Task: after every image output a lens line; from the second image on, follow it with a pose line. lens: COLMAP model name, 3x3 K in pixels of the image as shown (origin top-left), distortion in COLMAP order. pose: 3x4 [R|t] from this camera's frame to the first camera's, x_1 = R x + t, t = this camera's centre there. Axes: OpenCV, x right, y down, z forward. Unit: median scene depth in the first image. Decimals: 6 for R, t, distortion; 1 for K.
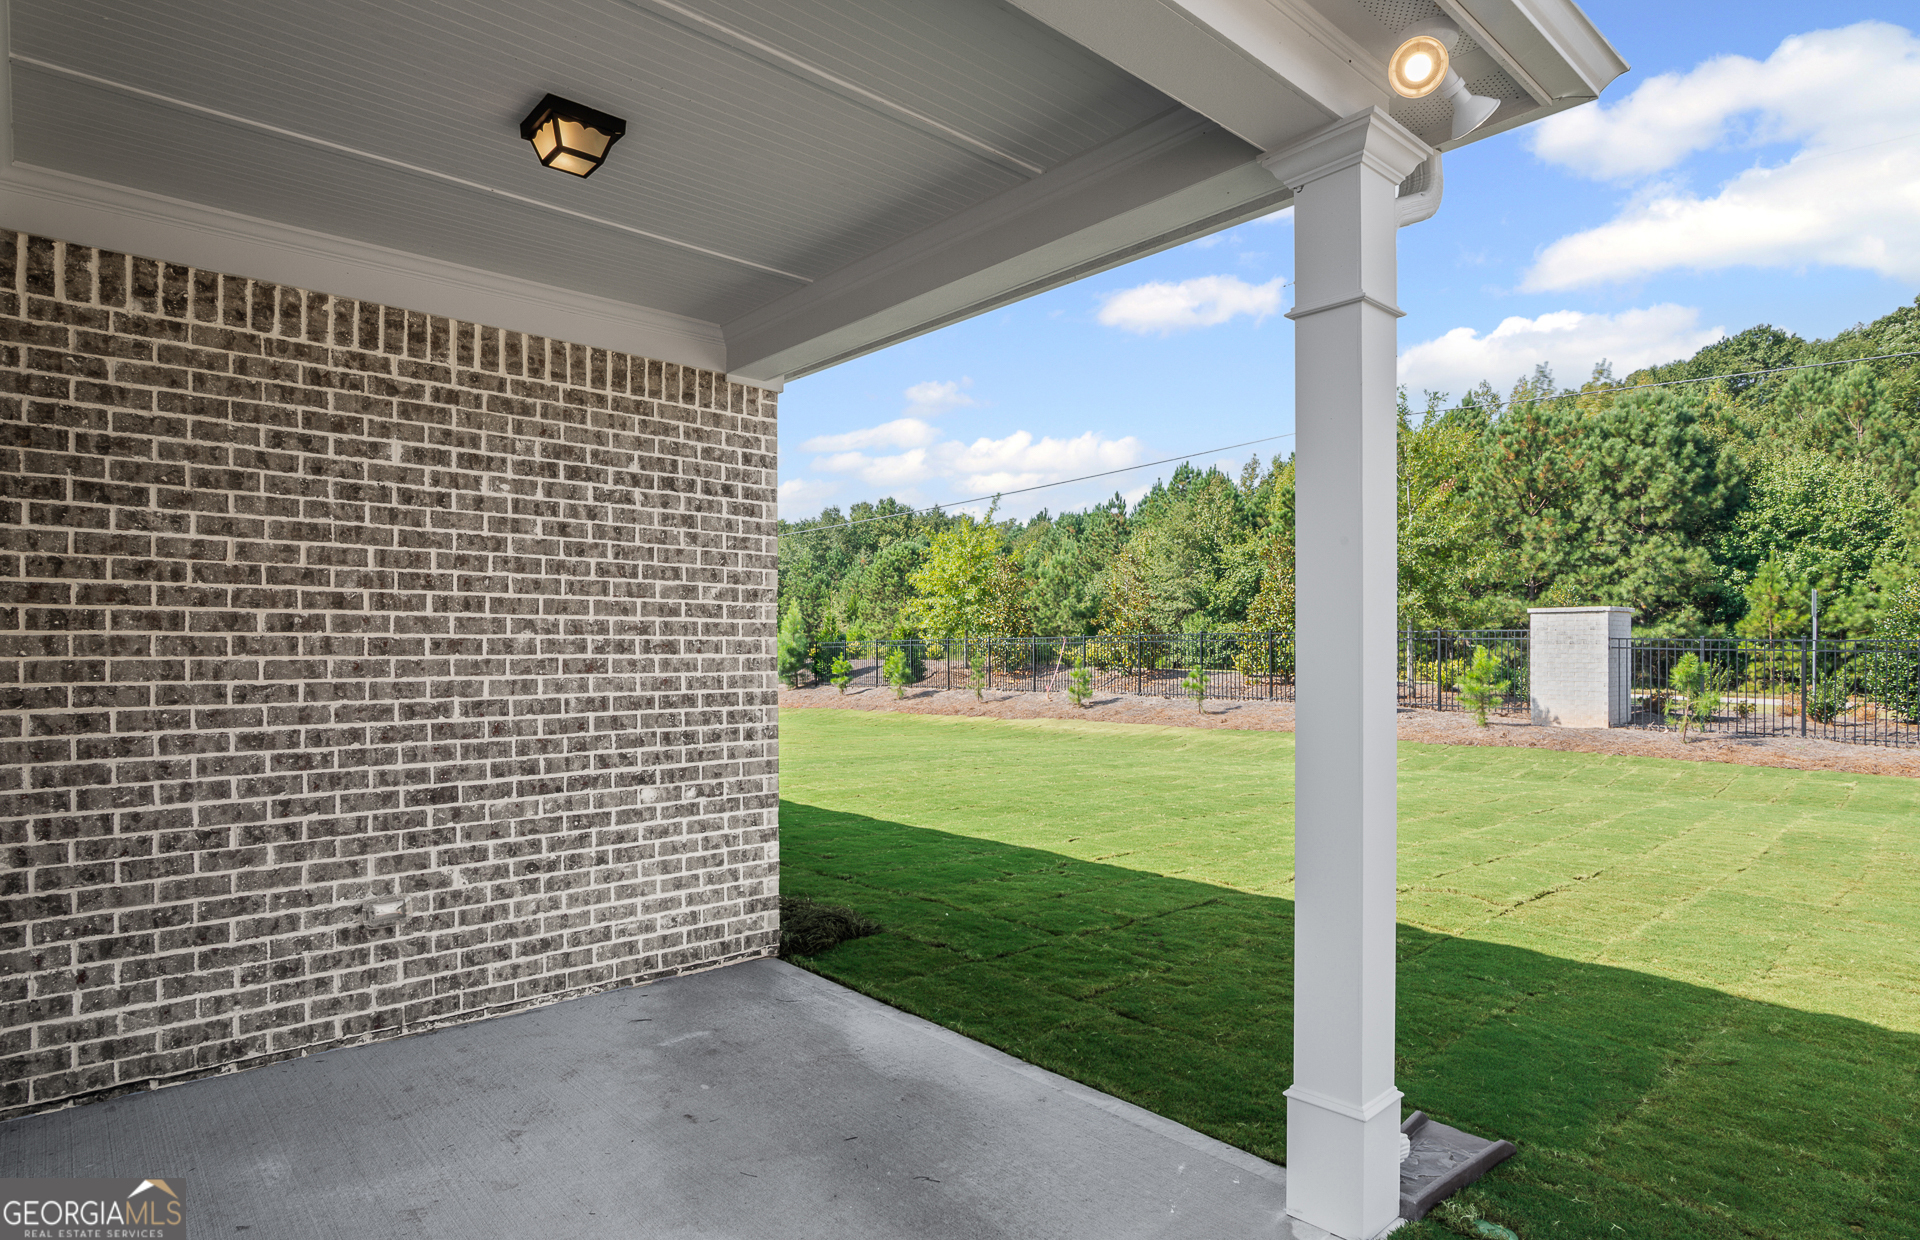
lens RADIAL K [[1037.0, 0, 960.0], [0, 1037.0, 620.0], [0, 0, 1]] dist [-0.002916, -0.000710]
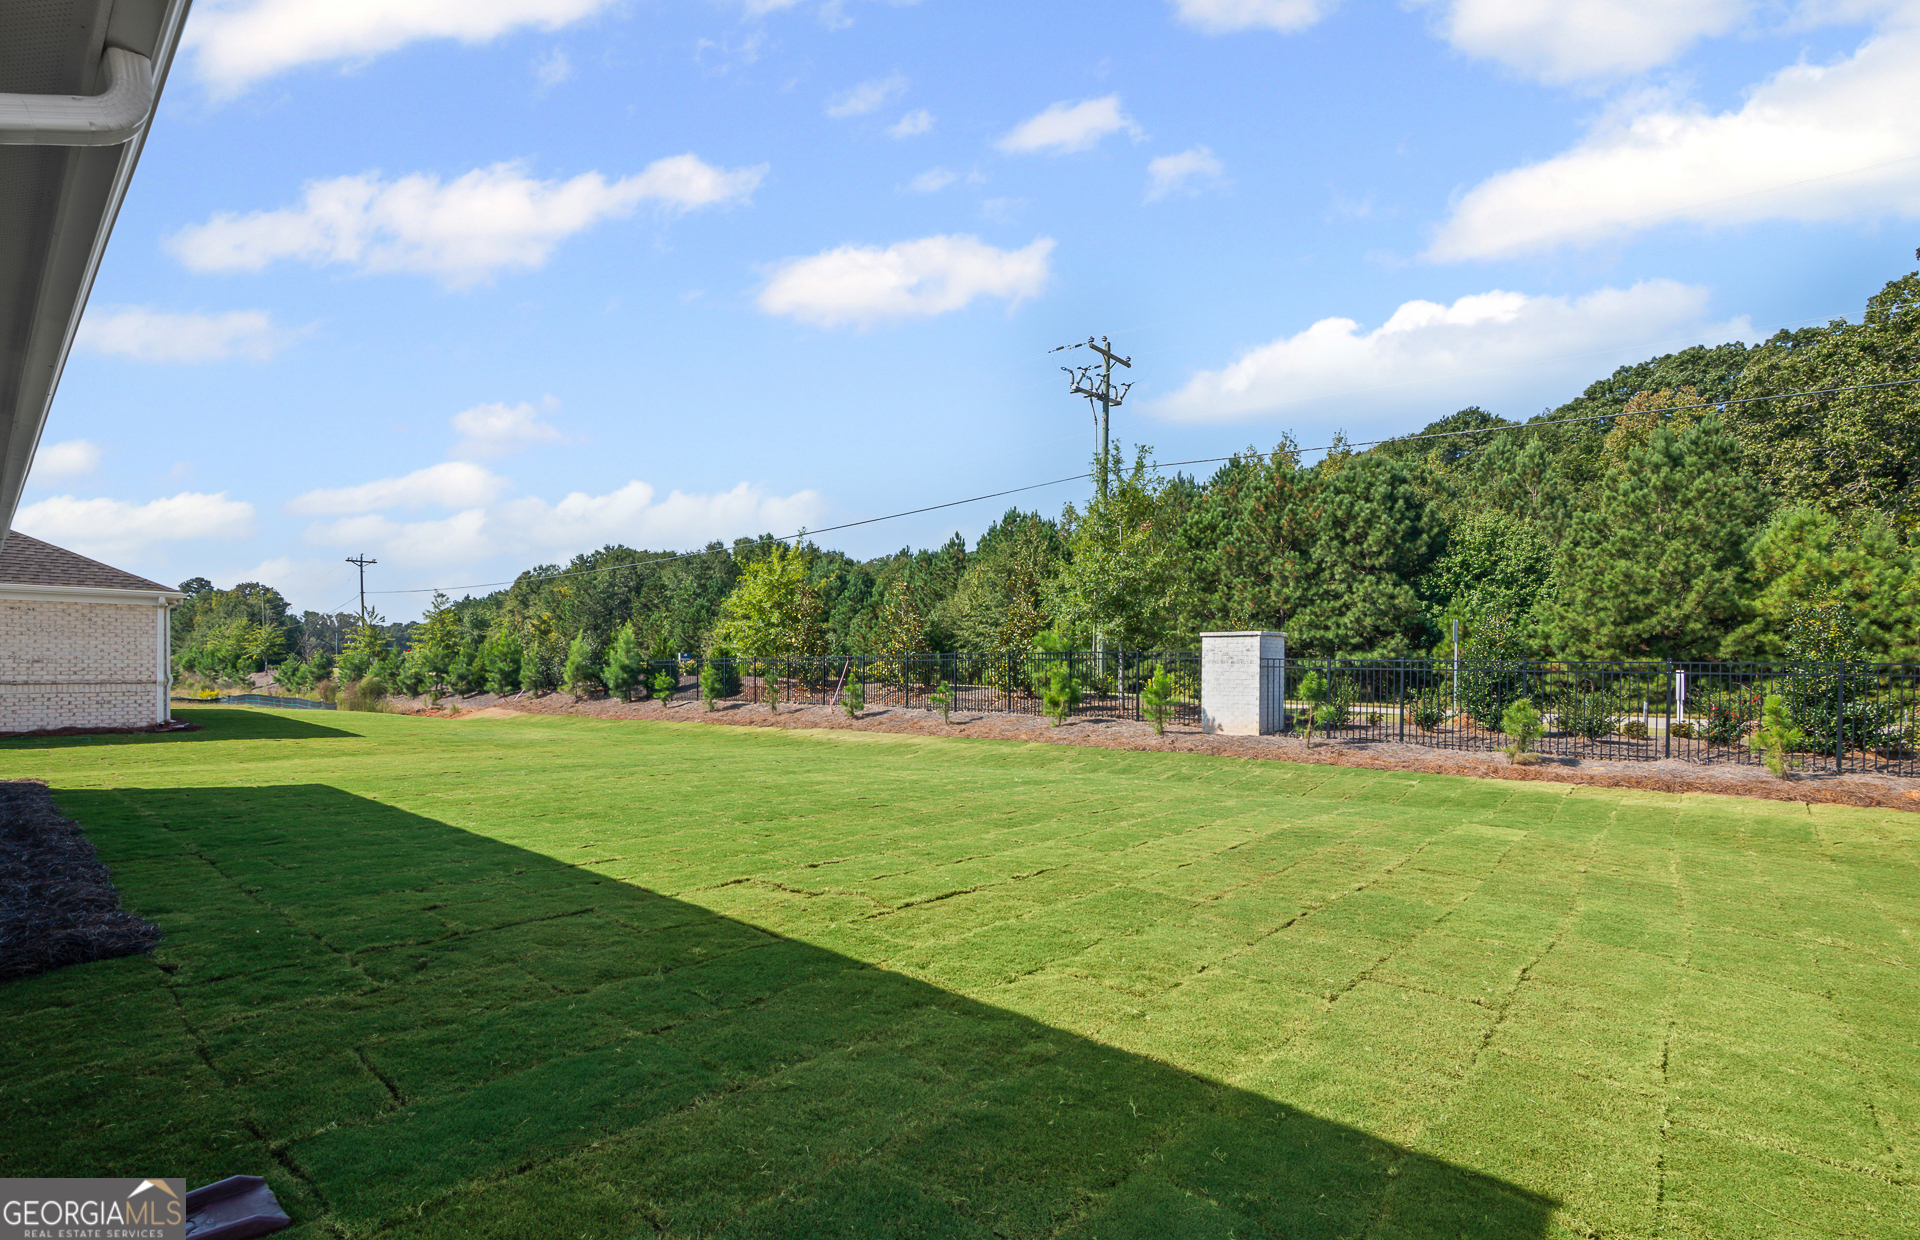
lens RADIAL K [[890.8, 0, 973.5], [0, 890.8, 647.1], [0, 0, 1]] dist [-0.012984, -0.000165]
pose [[0.994208, 0.006900, 0.107249, 0.098436], [-0.007254, 0.999969, 0.002908, 0.002231], [-0.107226, -0.003669, 0.994228, 0.020363]]
